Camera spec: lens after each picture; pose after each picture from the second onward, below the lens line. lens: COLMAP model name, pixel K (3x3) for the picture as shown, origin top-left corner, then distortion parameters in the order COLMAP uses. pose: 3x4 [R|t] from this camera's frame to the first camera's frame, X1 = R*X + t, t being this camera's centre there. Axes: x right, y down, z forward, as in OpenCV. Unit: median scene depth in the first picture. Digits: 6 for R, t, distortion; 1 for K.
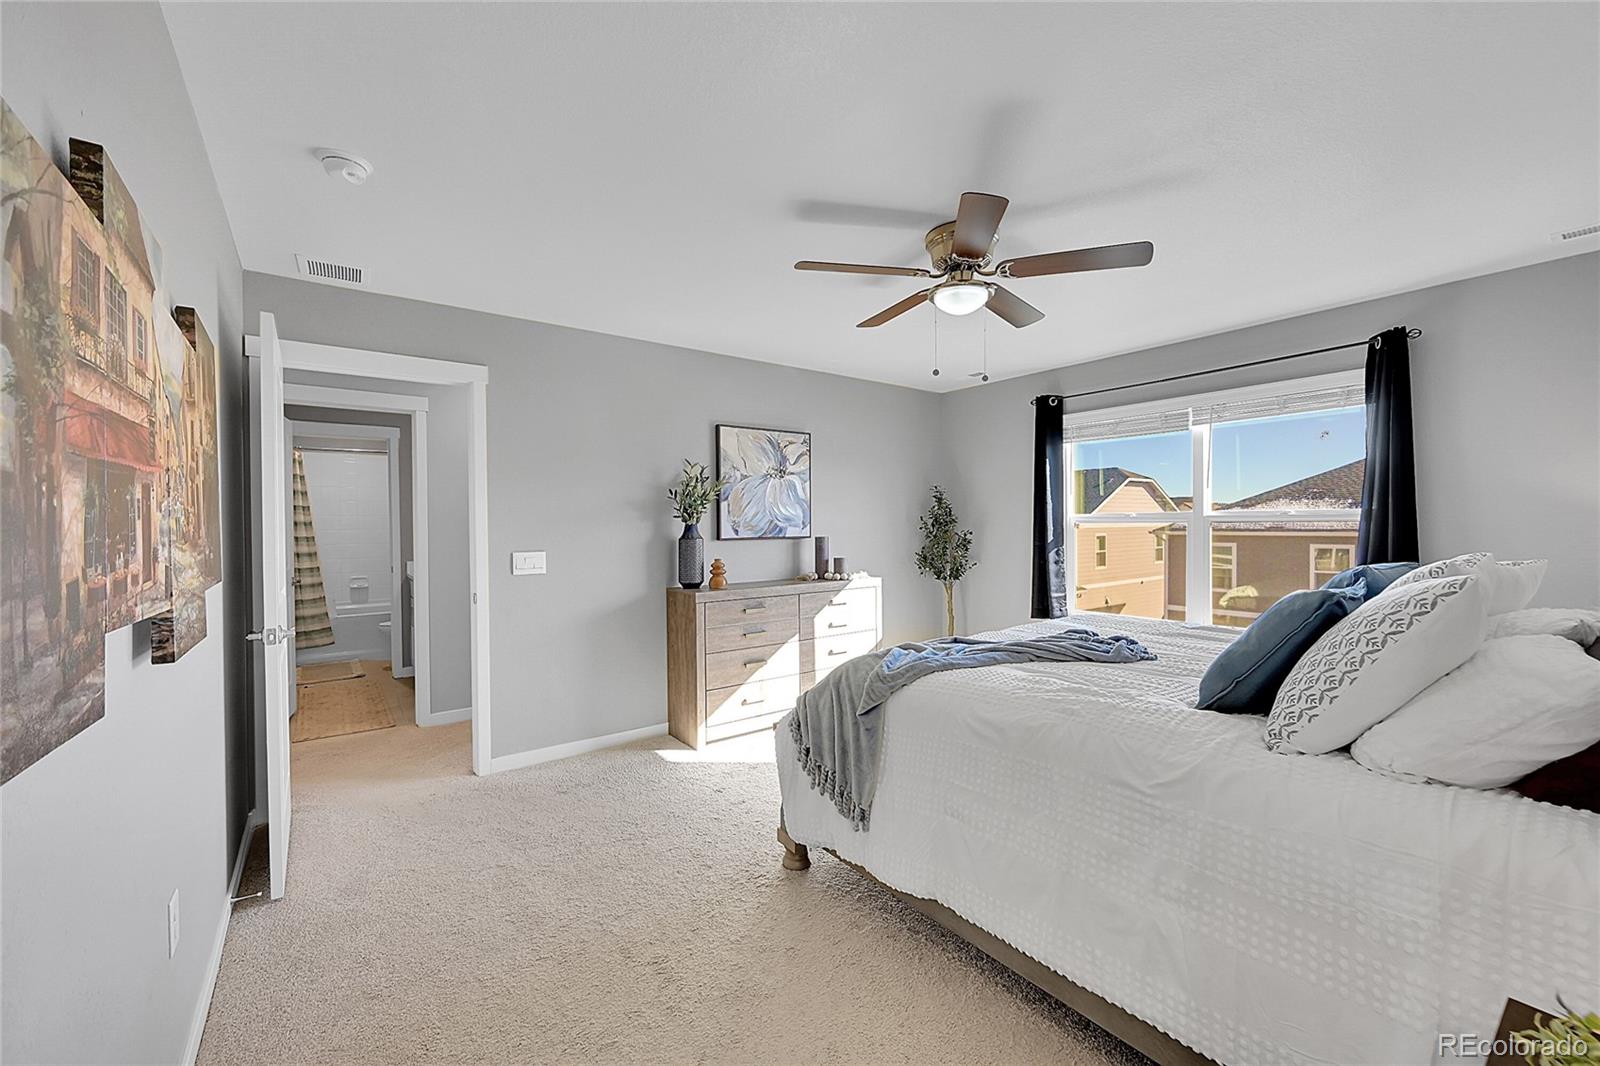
lens RADIAL K [[631.4, 0, 800.0], [0, 631.4, 533.0], [0, 0, 1]] dist [-0.001035, -0.000149]
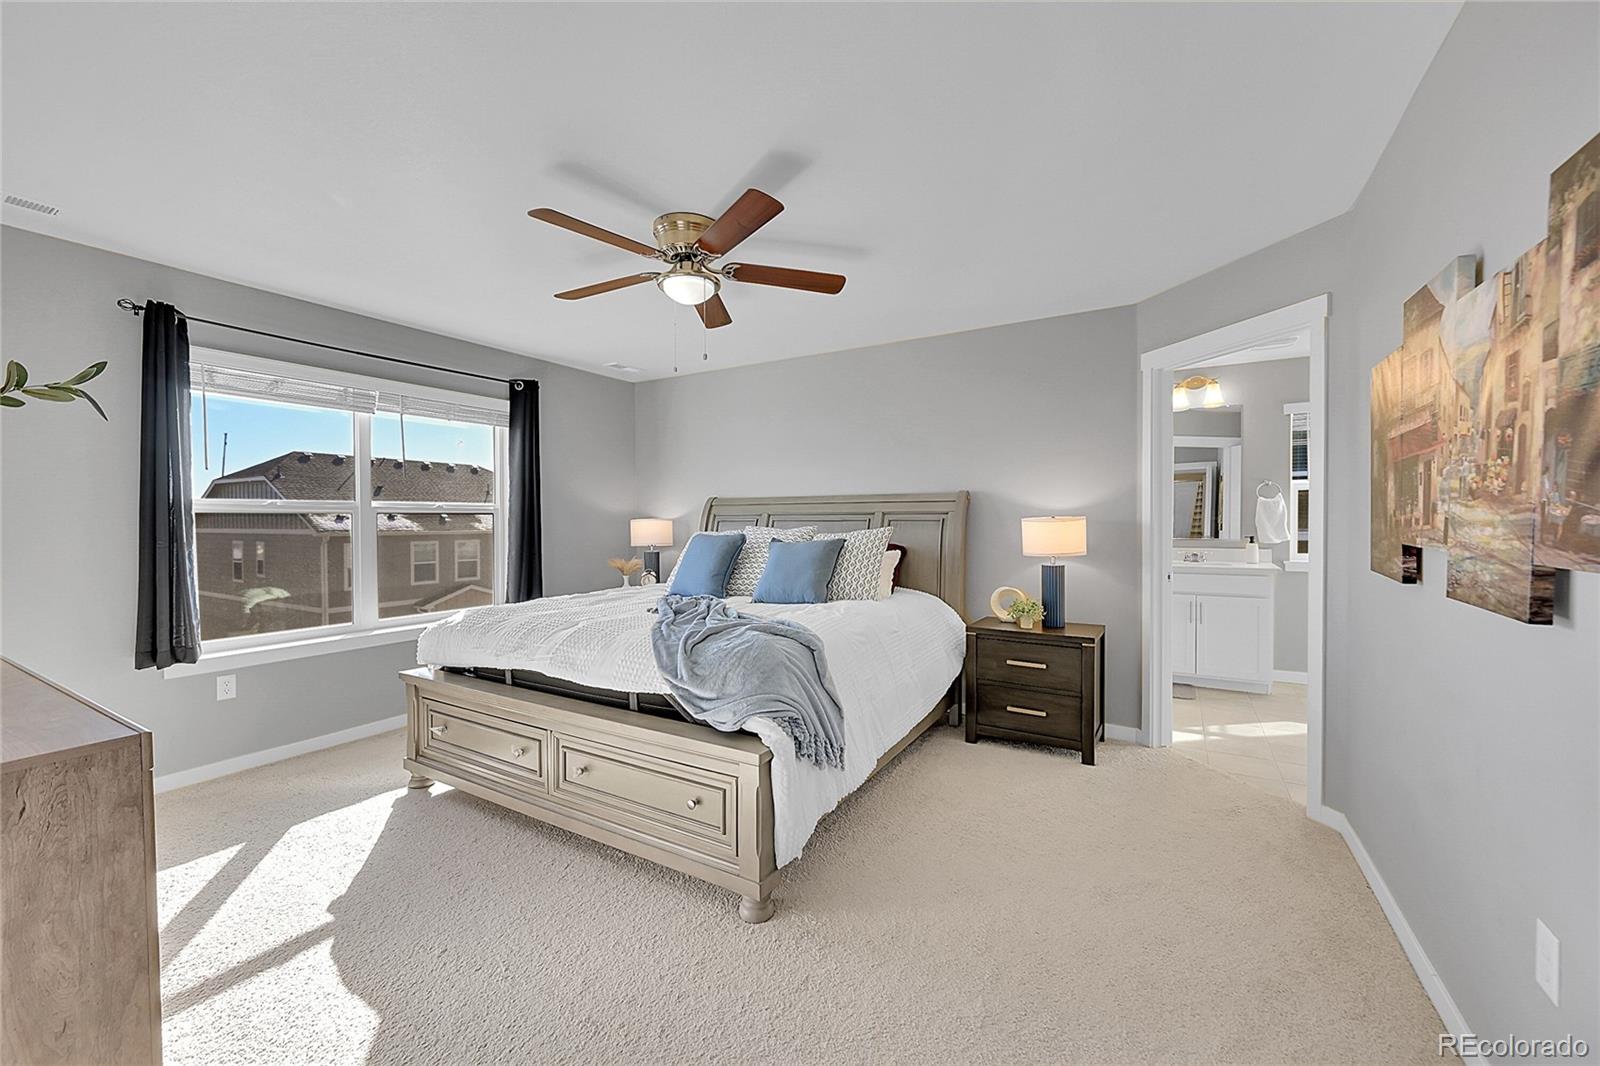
lens RADIAL K [[631.4, 0, 800.0], [0, 631.4, 533.0], [0, 0, 1]] dist [-0.001035, -0.000149]
pose [[-0.379298, -0.010079, 0.925220, -1.736665], [0.024724, 0.999473, 0.021024, 0.025210], [-0.924944, 0.030850, -0.378849, 2.764169]]
